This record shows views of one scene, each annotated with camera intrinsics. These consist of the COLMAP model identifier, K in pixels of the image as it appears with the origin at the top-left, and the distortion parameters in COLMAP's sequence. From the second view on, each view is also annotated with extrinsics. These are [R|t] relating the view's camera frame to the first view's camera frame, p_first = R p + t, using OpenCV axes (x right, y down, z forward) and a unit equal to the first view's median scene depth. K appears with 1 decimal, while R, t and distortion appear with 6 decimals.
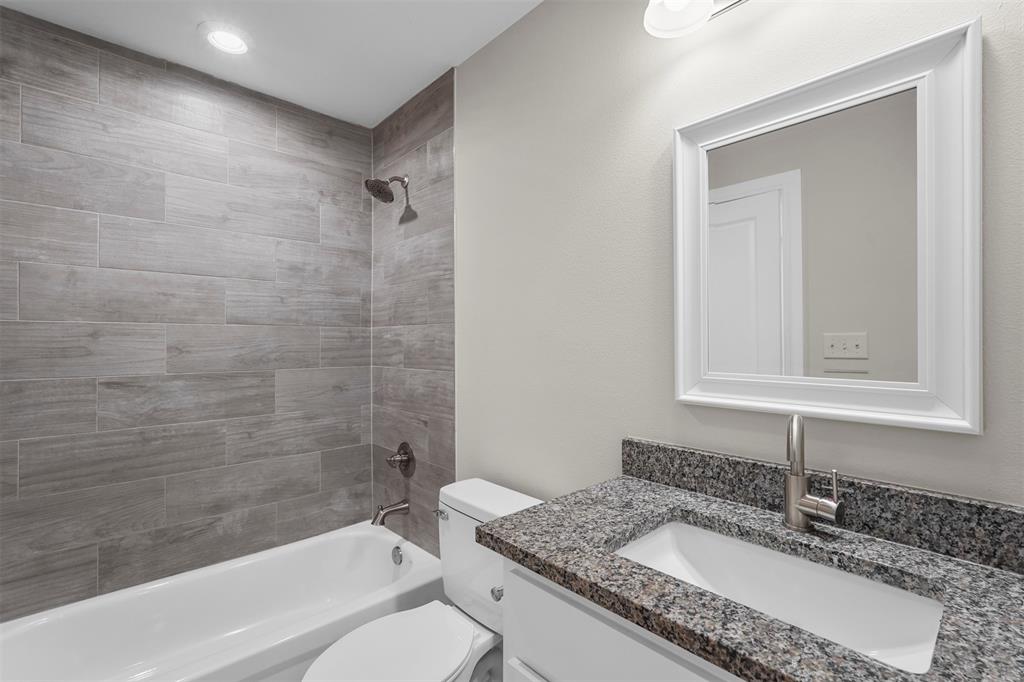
lens RADIAL K [[455.8, 0, 513.3], [0, 455.8, 337.7], [0, 0, 1]] dist [-0.013990, 0.007472]
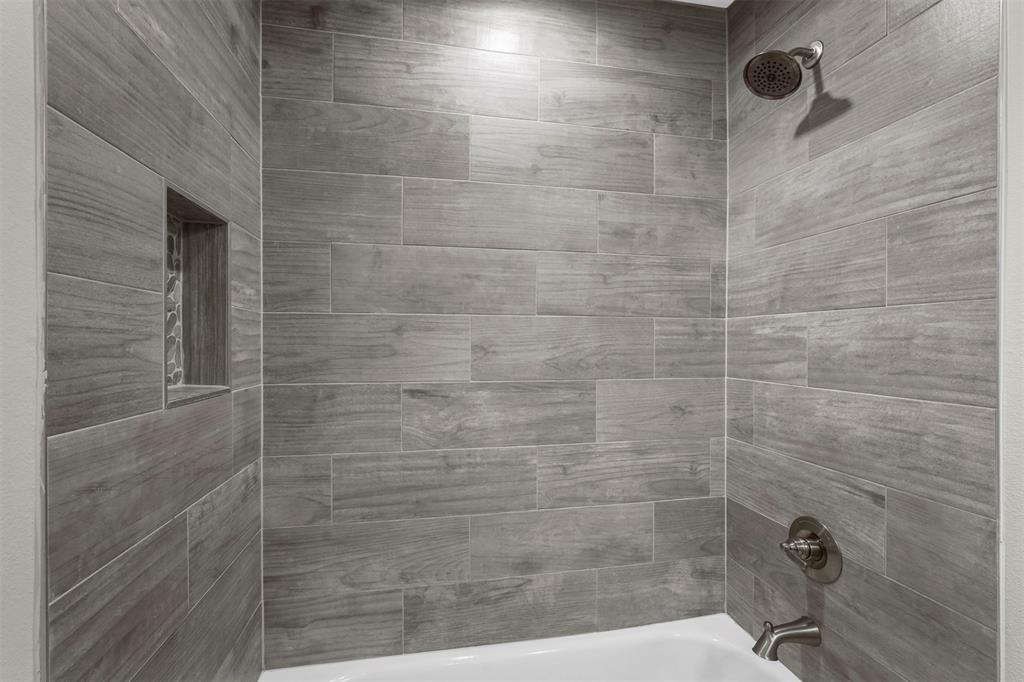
lens RADIAL K [[455.8, 0, 515.0], [0, 455.8, 341.3], [0, 0, 1]] dist [-0.013990, 0.007472]
pose [[0.857959, 0.005627, -0.513688, -0.288808], [0.000045, 0.999939, 0.011028, 0.004259], [0.513719, -0.009485, 0.857906, 0.357329]]
